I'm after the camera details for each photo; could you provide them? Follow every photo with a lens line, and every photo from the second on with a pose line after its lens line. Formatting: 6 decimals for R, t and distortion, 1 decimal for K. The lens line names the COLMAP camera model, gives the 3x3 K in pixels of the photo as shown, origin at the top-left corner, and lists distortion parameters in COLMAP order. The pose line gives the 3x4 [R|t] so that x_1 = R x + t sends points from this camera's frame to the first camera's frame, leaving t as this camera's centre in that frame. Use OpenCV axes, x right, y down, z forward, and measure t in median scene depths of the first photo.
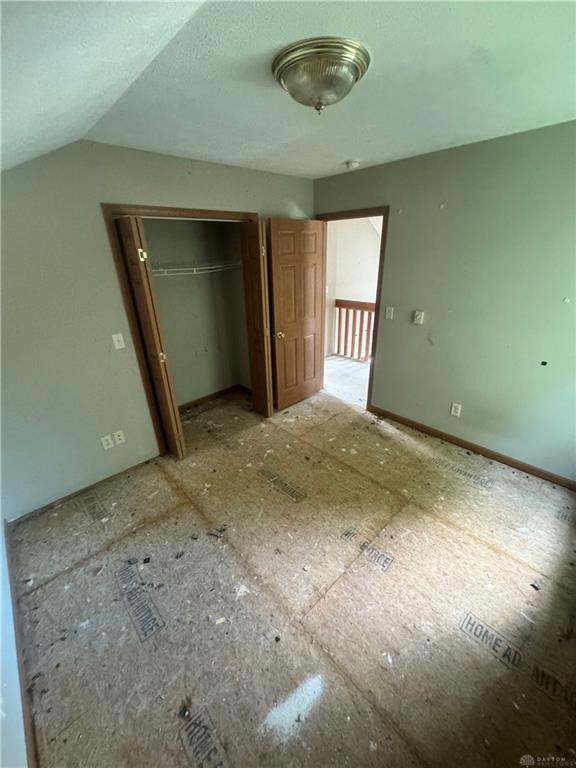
lens RADIAL K [[310.1, 0, 288.0], [0, 310.1, 382.2], [0, 0, 1]] dist [0.001075, 0.000317]
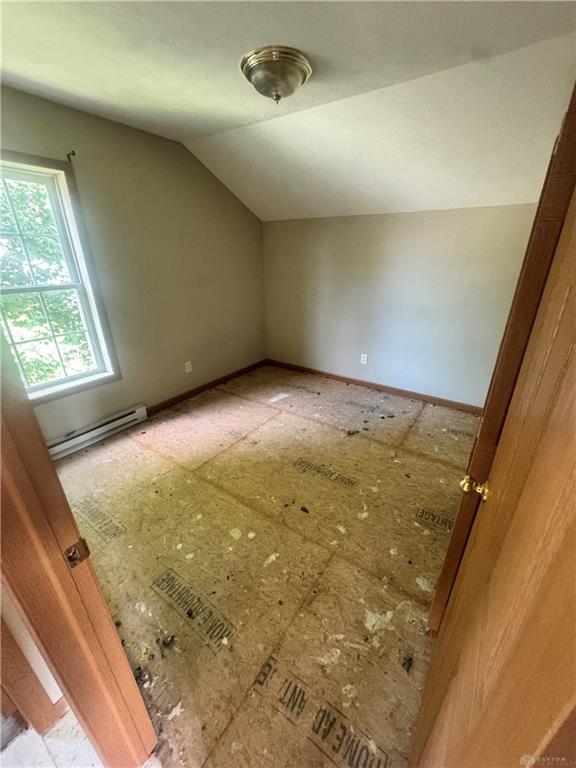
lens RADIAL K [[310.1, 0, 288.0], [0, 310.1, 382.2], [0, 0, 1]] dist [0.001075, 0.000317]
pose [[-0.977796, 0.108217, -0.179453, 0.265389], [-0.054964, 0.693925, 0.717946, -0.622553], [0.202221, 0.711869, -0.672569, 1.731121]]
